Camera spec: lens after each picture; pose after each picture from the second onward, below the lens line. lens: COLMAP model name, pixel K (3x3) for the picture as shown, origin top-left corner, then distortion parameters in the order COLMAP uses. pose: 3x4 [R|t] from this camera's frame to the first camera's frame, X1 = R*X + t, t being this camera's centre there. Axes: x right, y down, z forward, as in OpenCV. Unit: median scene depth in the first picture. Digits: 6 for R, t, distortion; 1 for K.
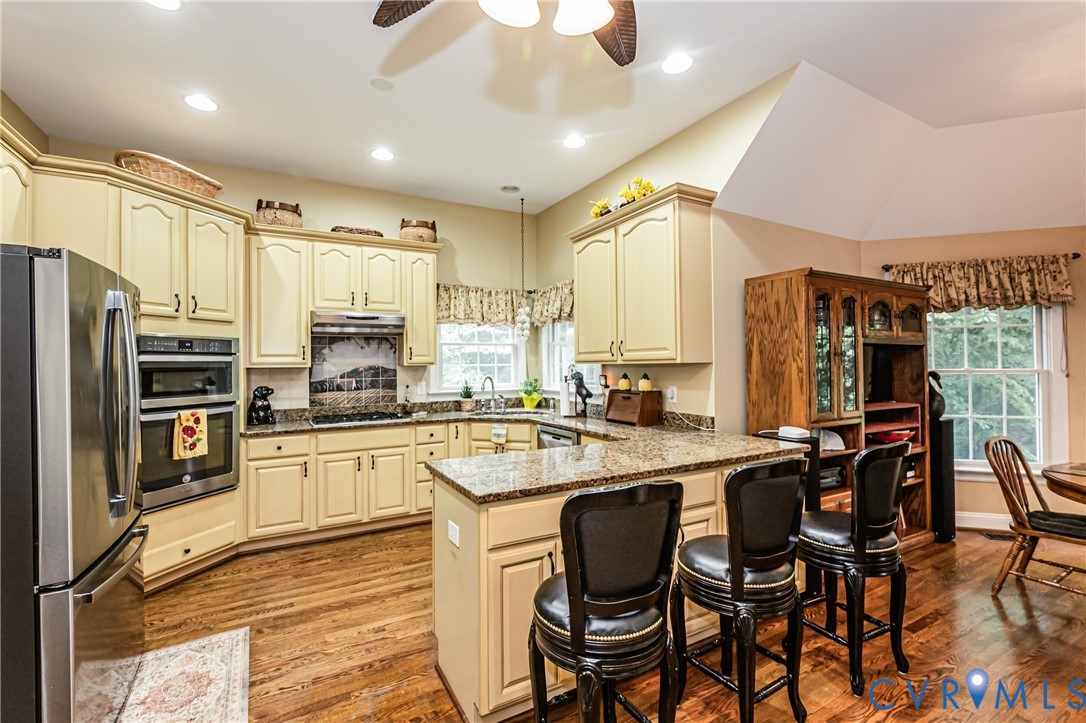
lens RADIAL K [[470.3, 0, 547.8], [0, 470.3, 356.9], [0, 0, 1]] dist [0.007947, -0.000631]
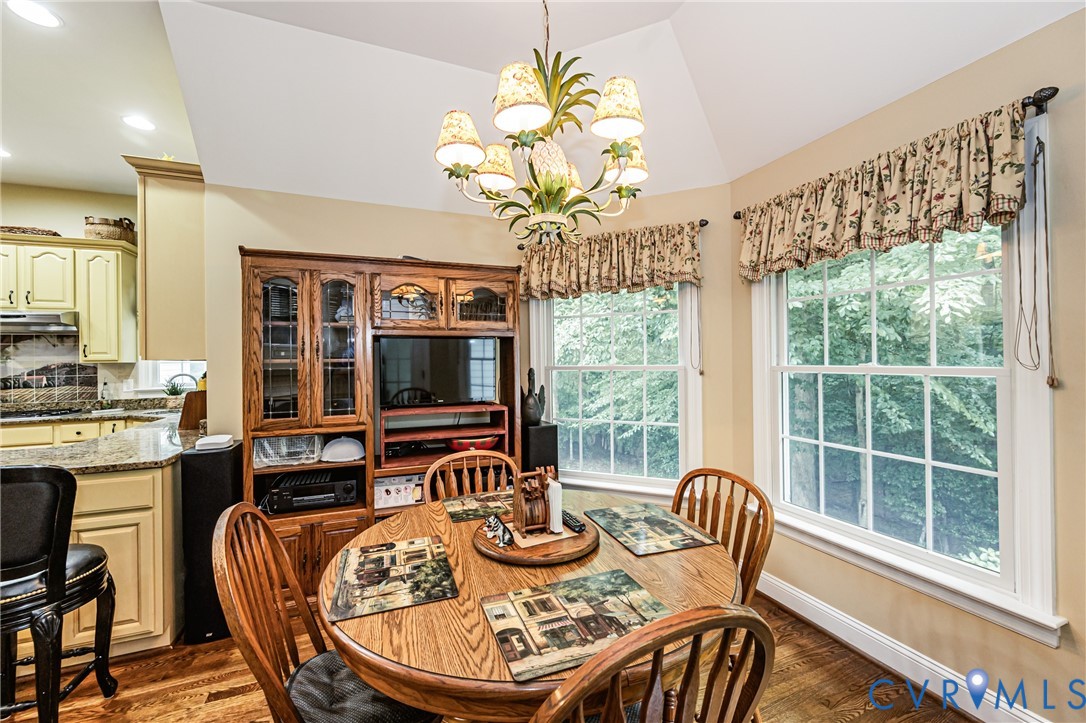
lens RADIAL K [[438.9, 0, 544.8], [0, 438.9, 358.2], [0, 0, 1]] dist [0.000022, -0.001444]
pose [[0.992261, -0.005242, -0.124058, 0.802586], [0.007122, 0.999866, 0.014716, 0.001236], [0.123964, -0.015485, 0.992166, 0.196541]]
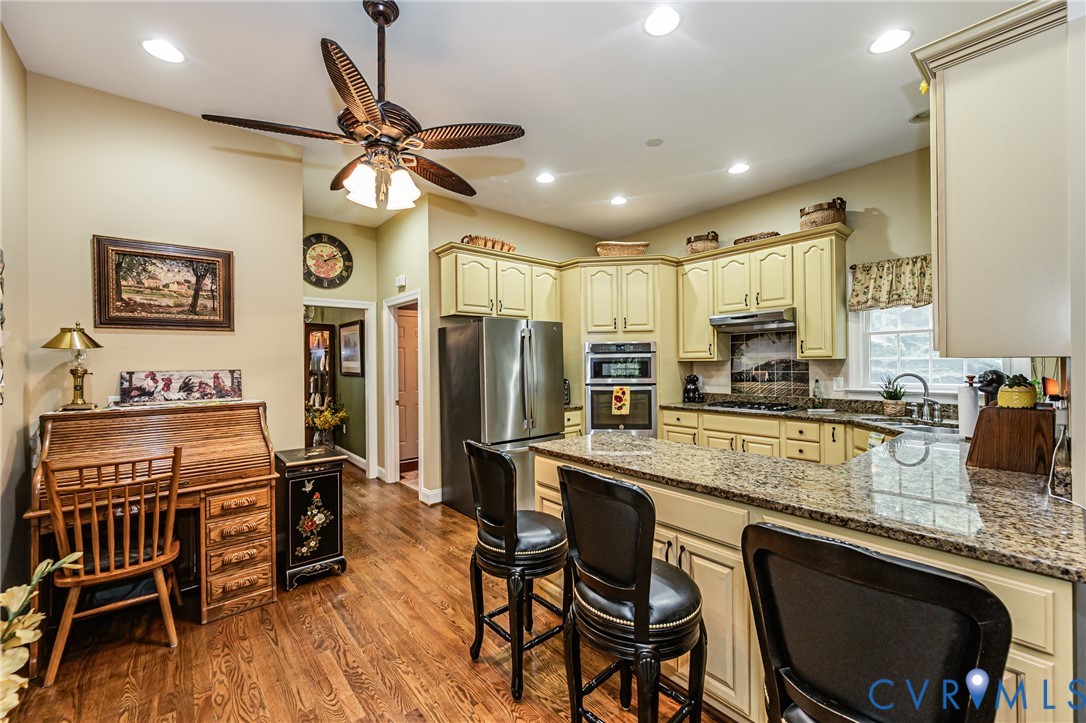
lens RADIAL K [[438.9, 0, 538.4], [0, 438.9, 360.8], [0, 0, 1]] dist [0.000022, -0.001444]
pose [[0.182928, 0.004567, -0.983116, 0.506002], [0.024520, 0.999657, 0.009206, -0.000177], [0.982821, -0.025791, 0.182753, 0.298884]]
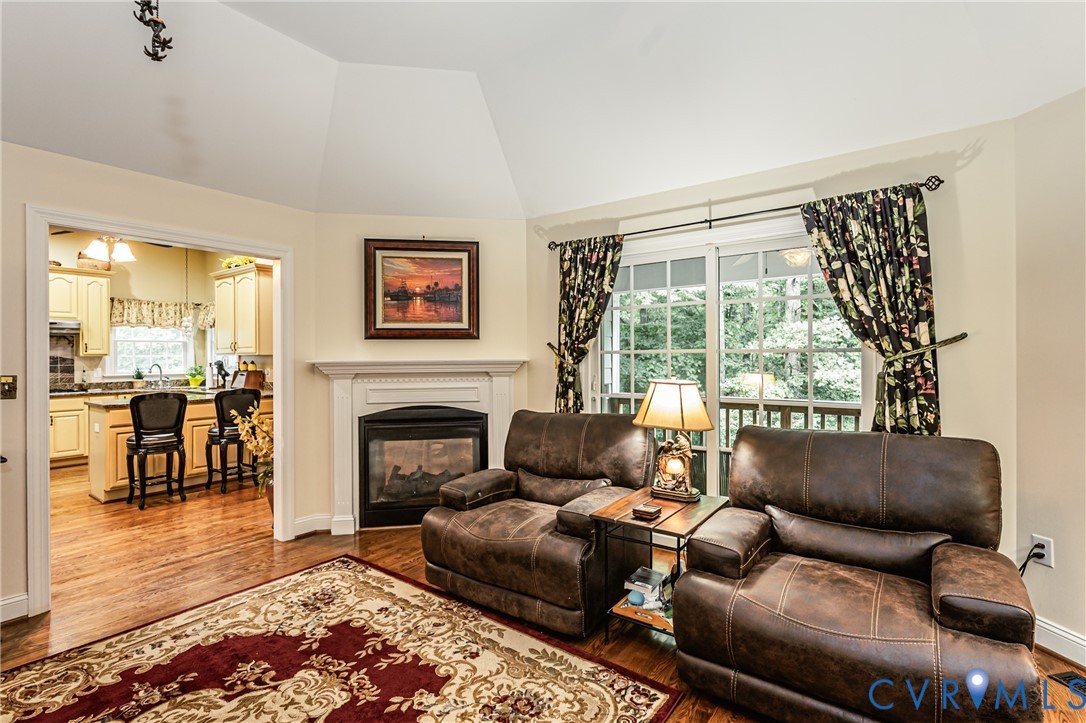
lens RADIAL K [[507.2, 0, 536.6], [0, 507.2, 355.0], [0, 0, 1]] dist [0.003868, 0.002935]
pose [[0.919946, 0.004579, 0.392018, 0.367289], [-0.009050, 0.999913, 0.009560, -0.012561], [-0.391940, -0.012342, 0.919908, -0.979628]]
